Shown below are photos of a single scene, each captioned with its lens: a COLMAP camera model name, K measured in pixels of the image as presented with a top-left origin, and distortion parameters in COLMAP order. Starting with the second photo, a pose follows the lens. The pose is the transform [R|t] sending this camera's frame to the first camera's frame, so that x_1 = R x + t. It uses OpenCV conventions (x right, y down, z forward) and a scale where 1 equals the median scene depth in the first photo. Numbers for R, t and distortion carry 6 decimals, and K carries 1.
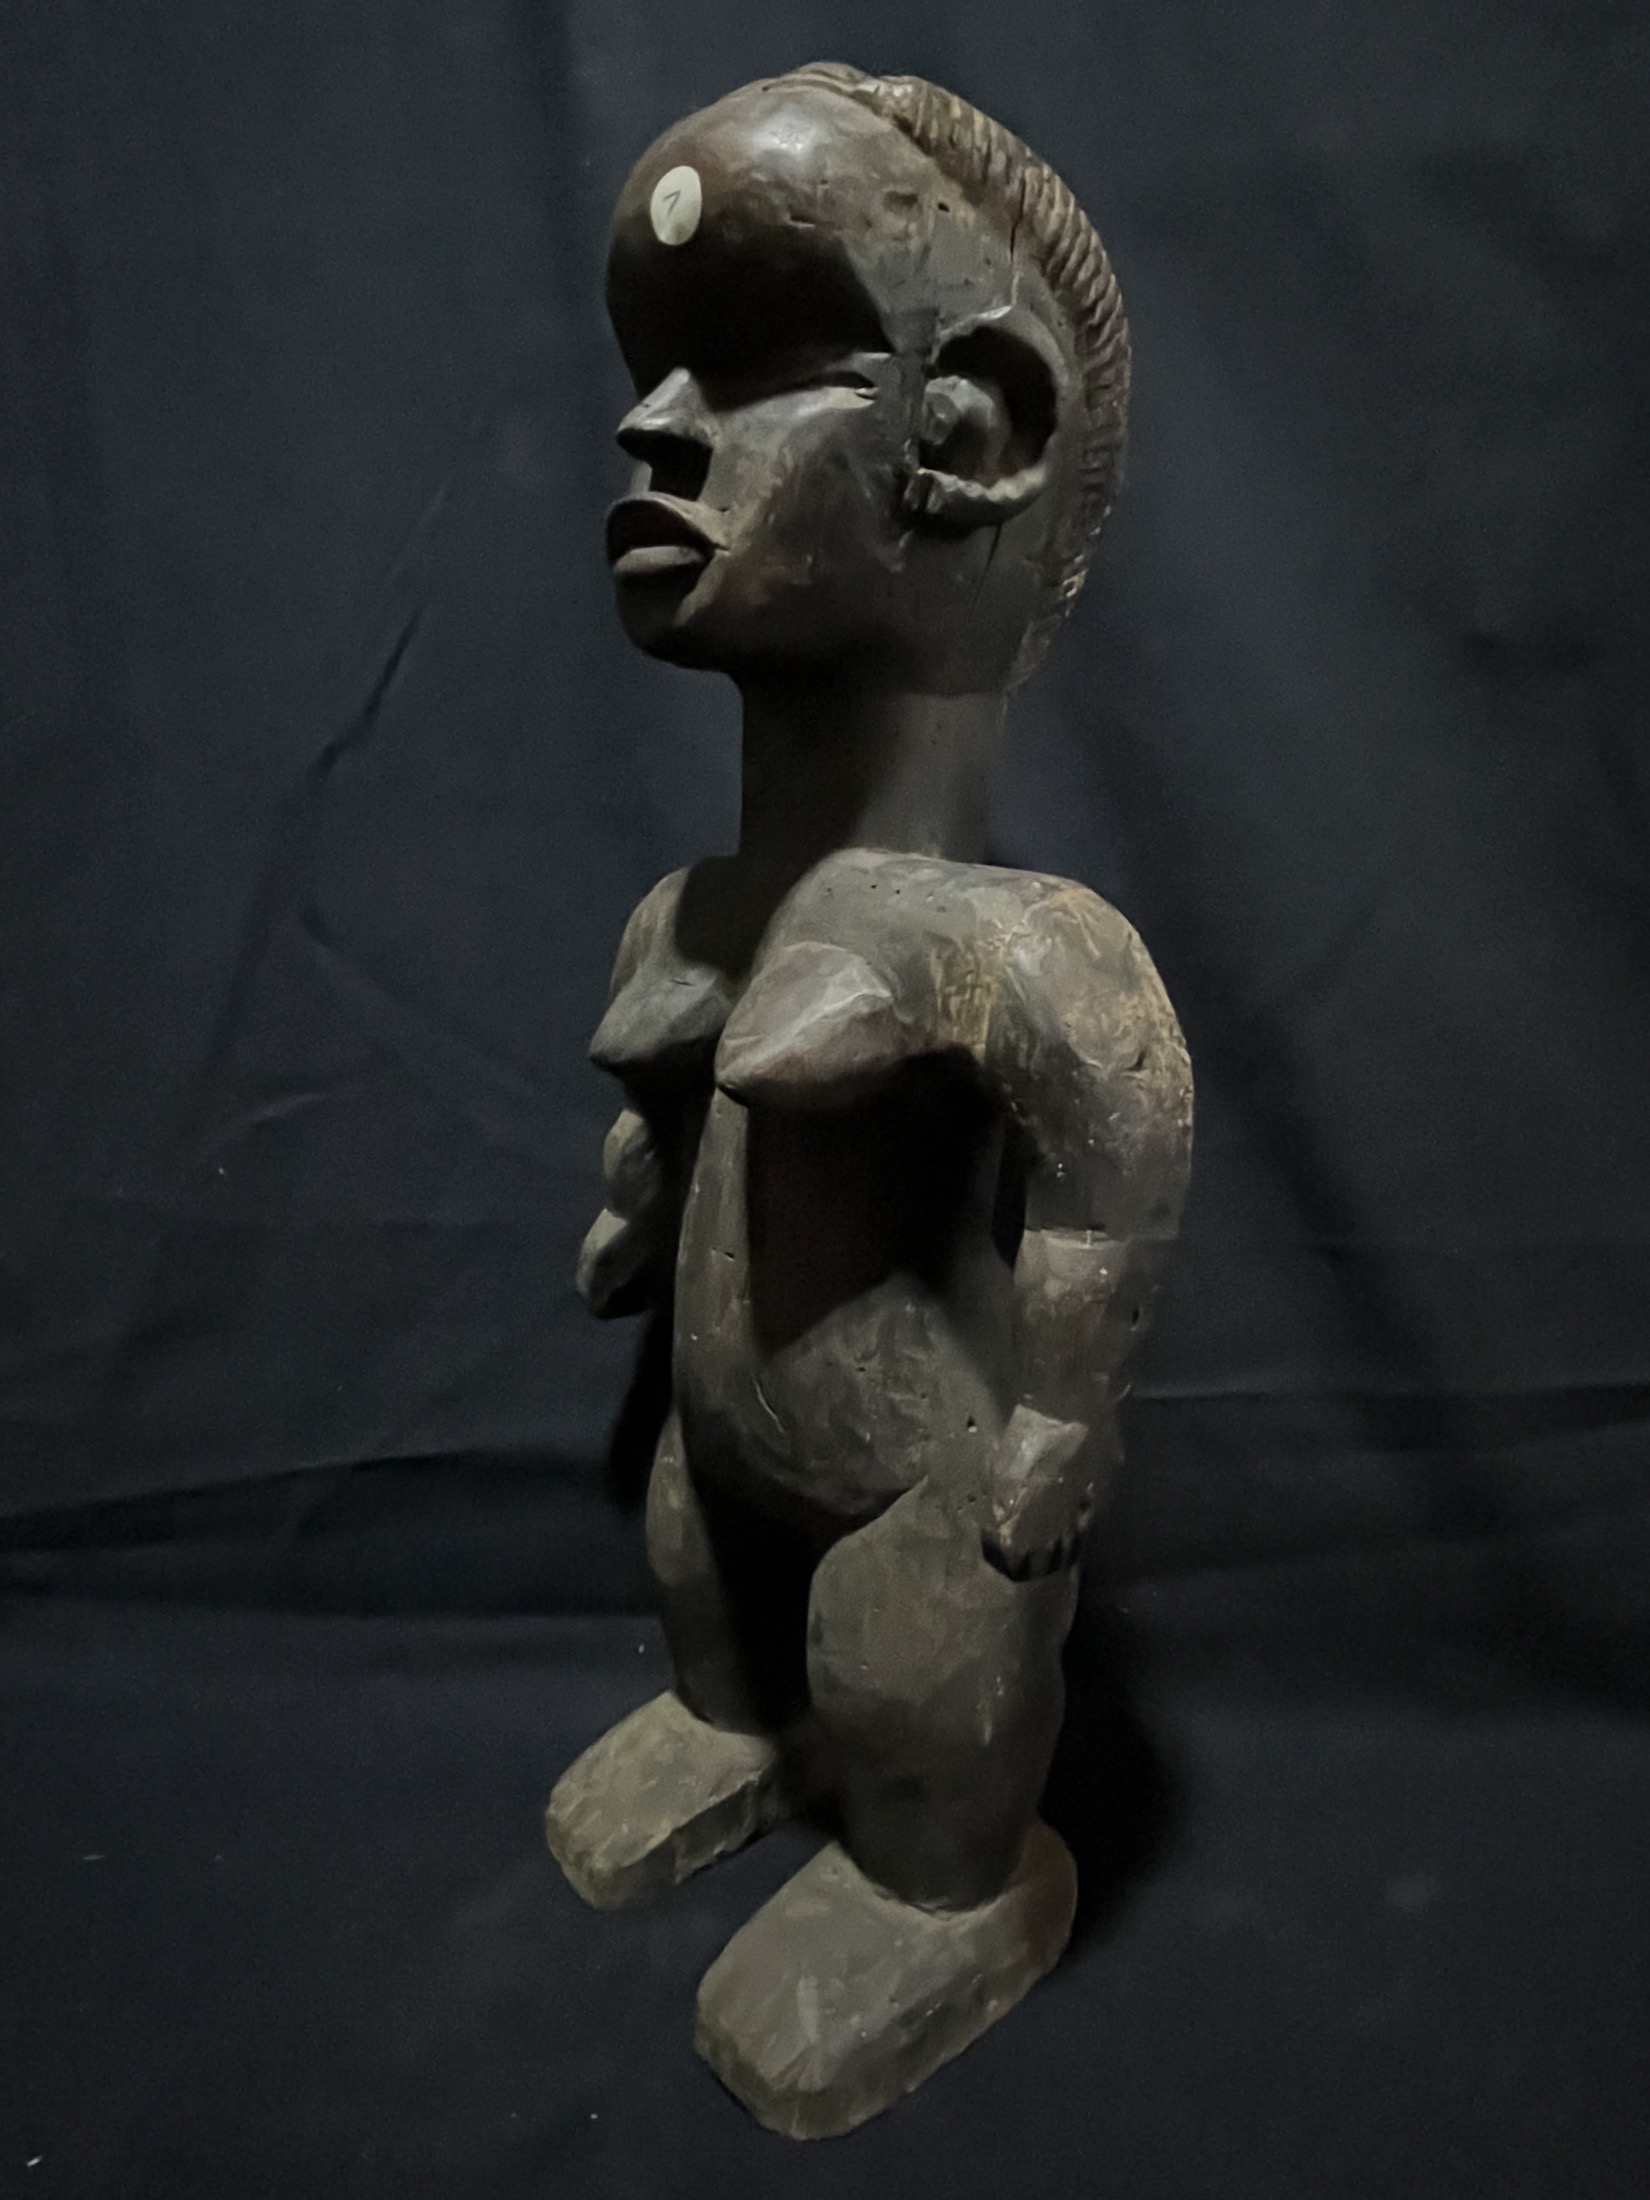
lens RADIAL K [[1278.8, 0, 863.5], [0, 1278.8, 1075.8], [0, 0, 1]] dist [-0.007904, -0.001222]
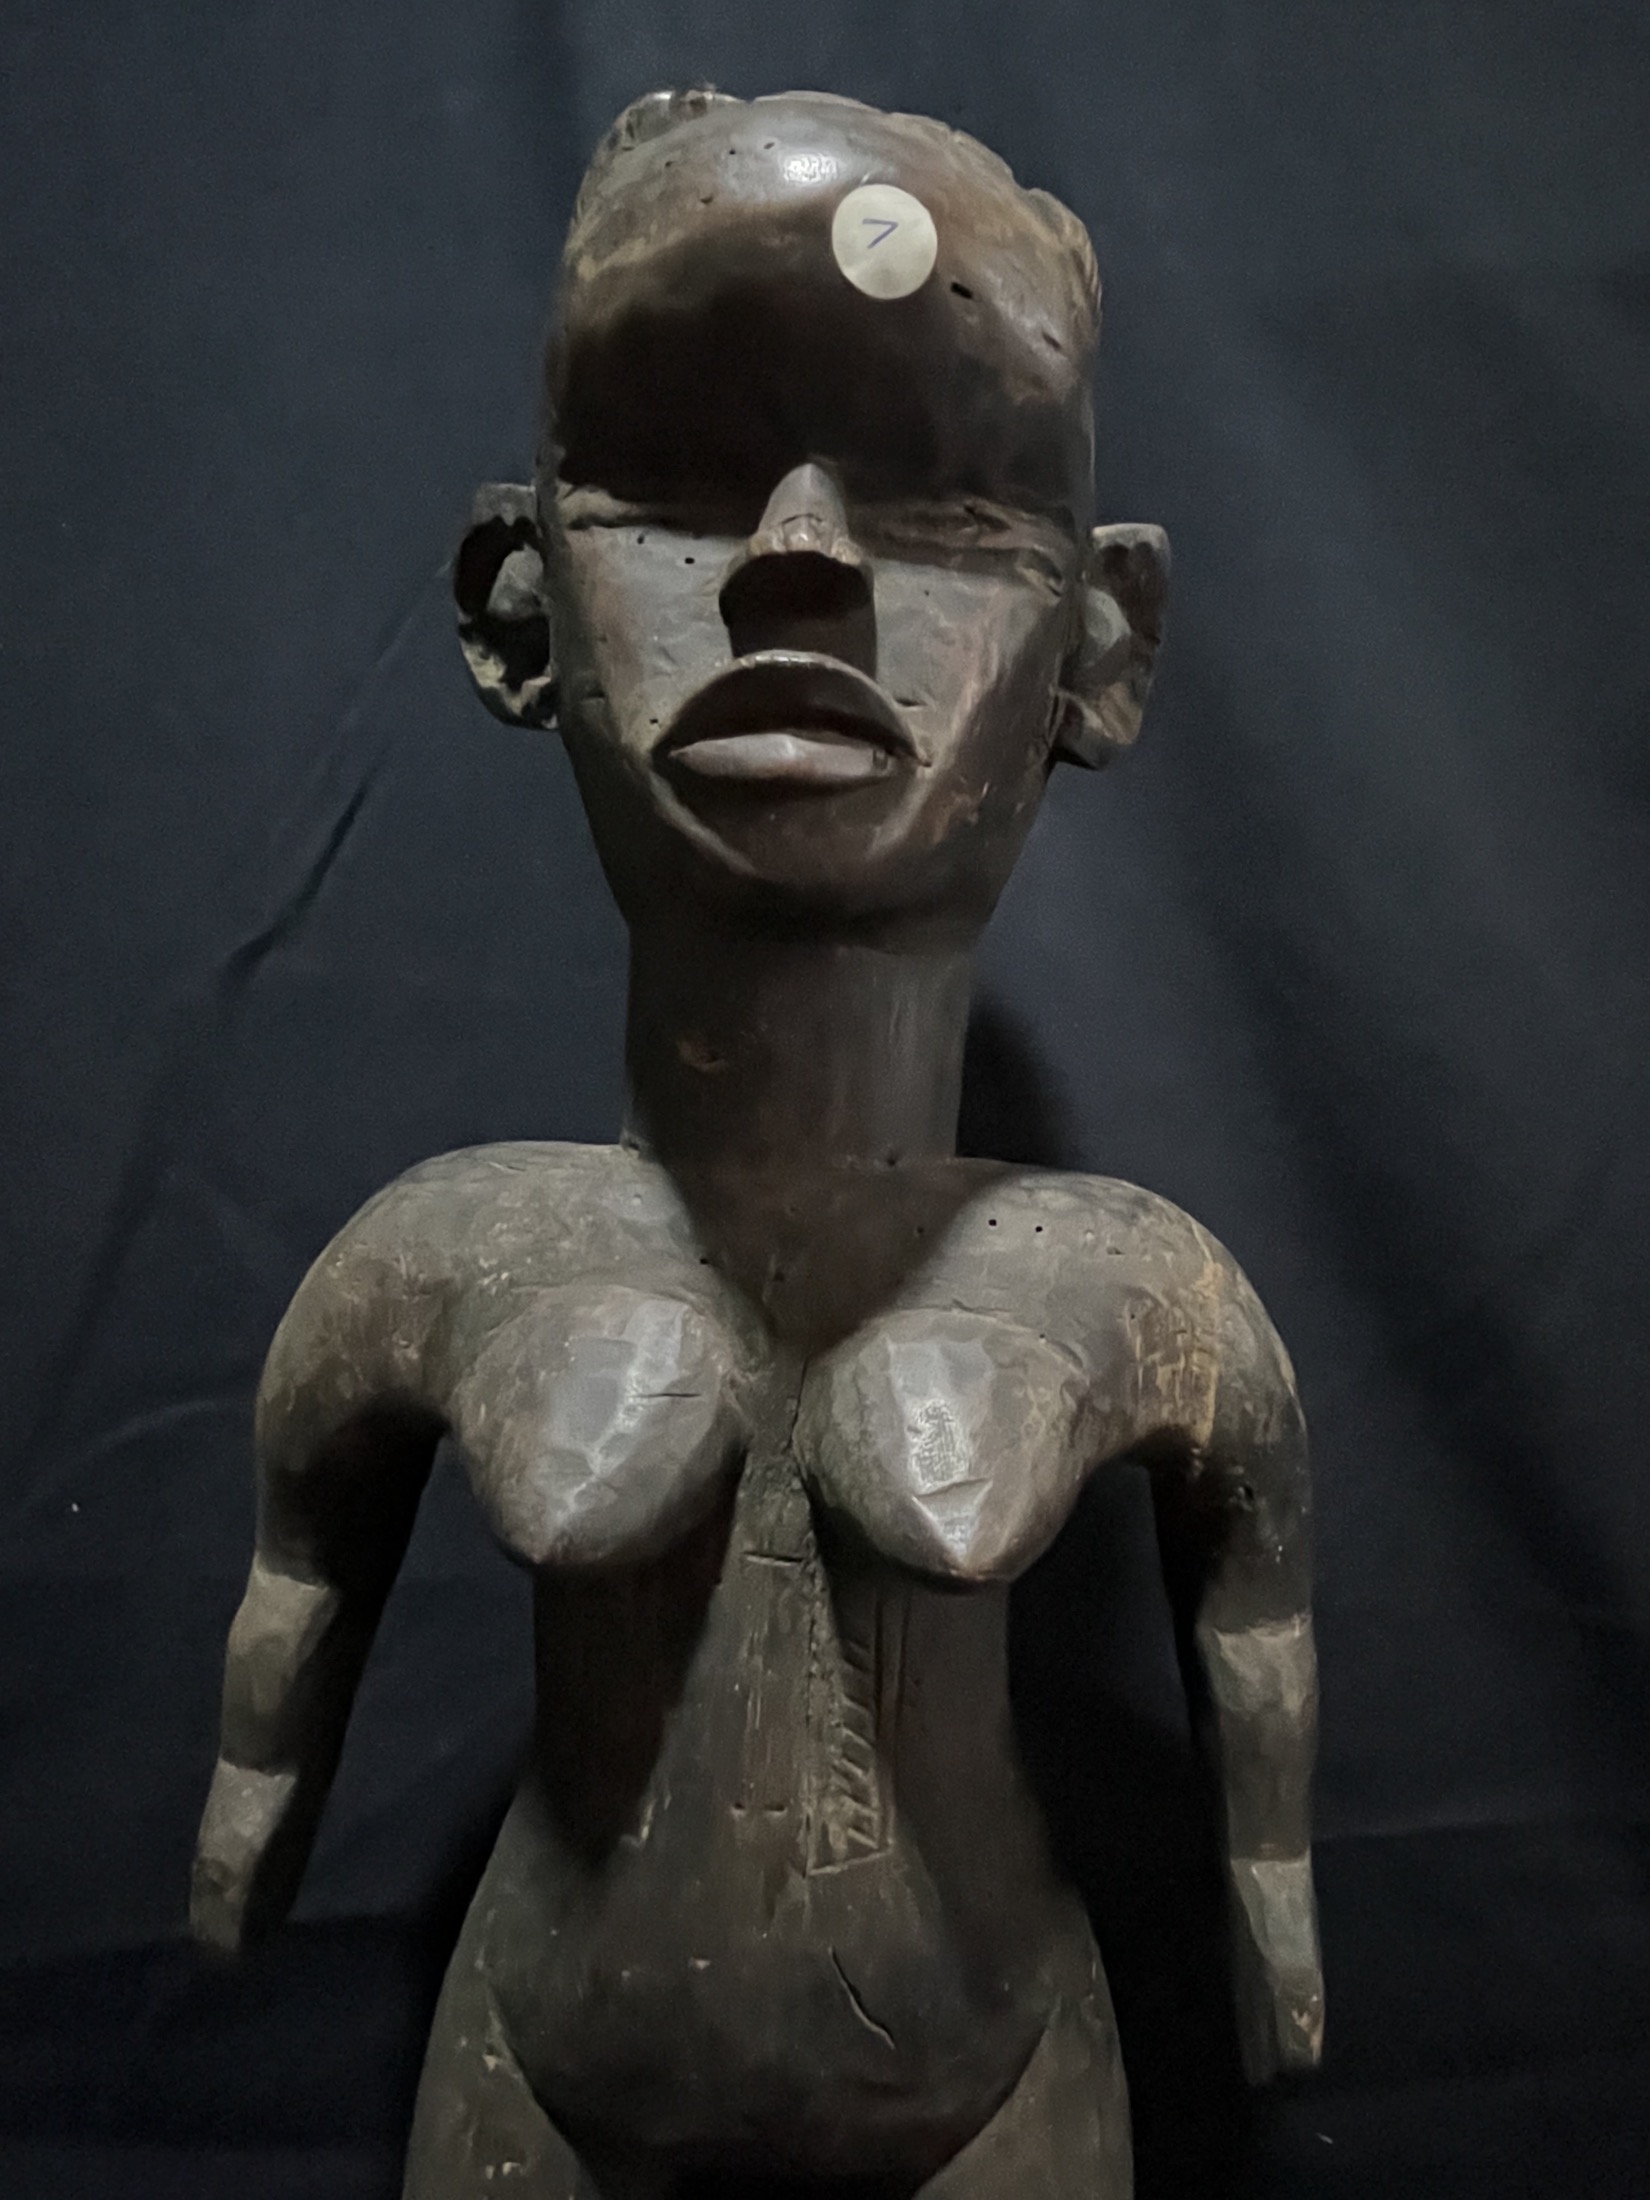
lens RADIAL K [[1291.1, 0, 843.4], [0, 1291.1, 1064.1], [0, 0, 1]] dist [0.001909, -0.002517]
pose [[0.692861, -0.041313, 0.719887, -0.621309], [0.101094, 0.994062, -0.040251, -0.232765], [-0.713949, 0.100665, 0.692924, 0.576164]]
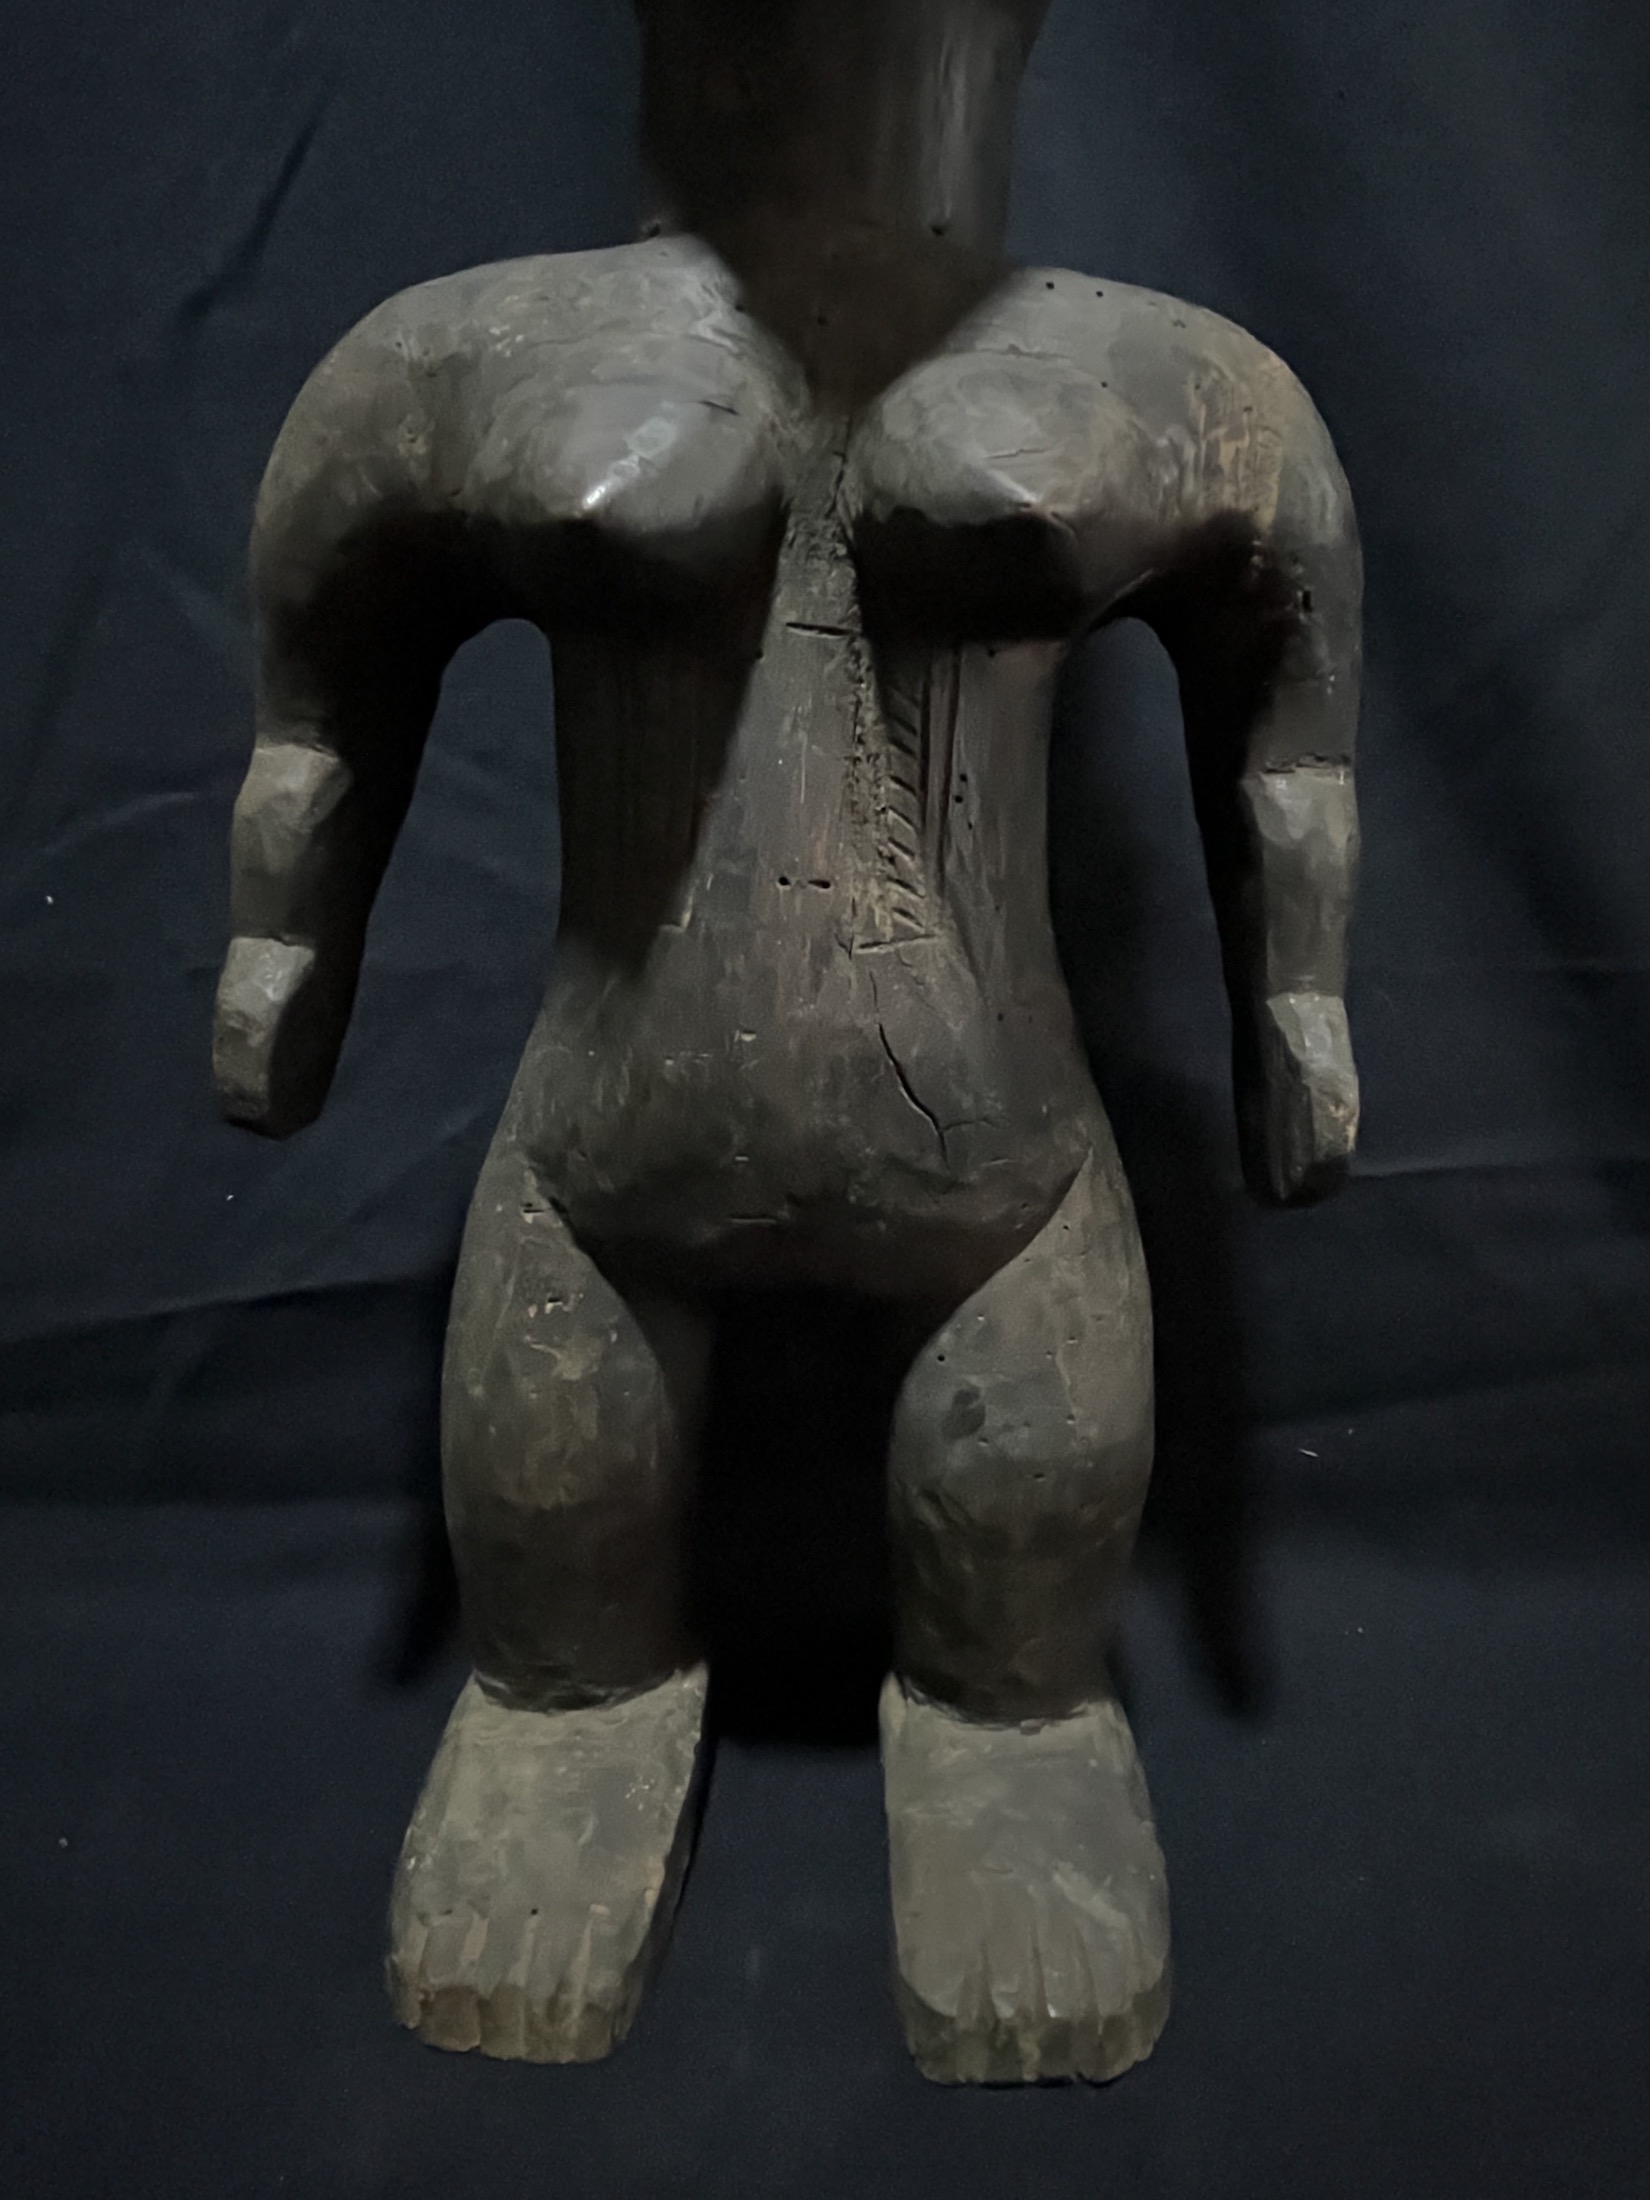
lens RADIAL K [[1291.1, 0, 843.4], [0, 1291.1, 1064.1], [0, 0, 1]] dist [0.001909, -0.002517]
pose [[0.664334, -0.141388, 0.733941, -0.669999], [0.102290, 0.989905, 0.098108, 0.196075], [-0.740403, 0.009899, 0.672090, 0.668295]]
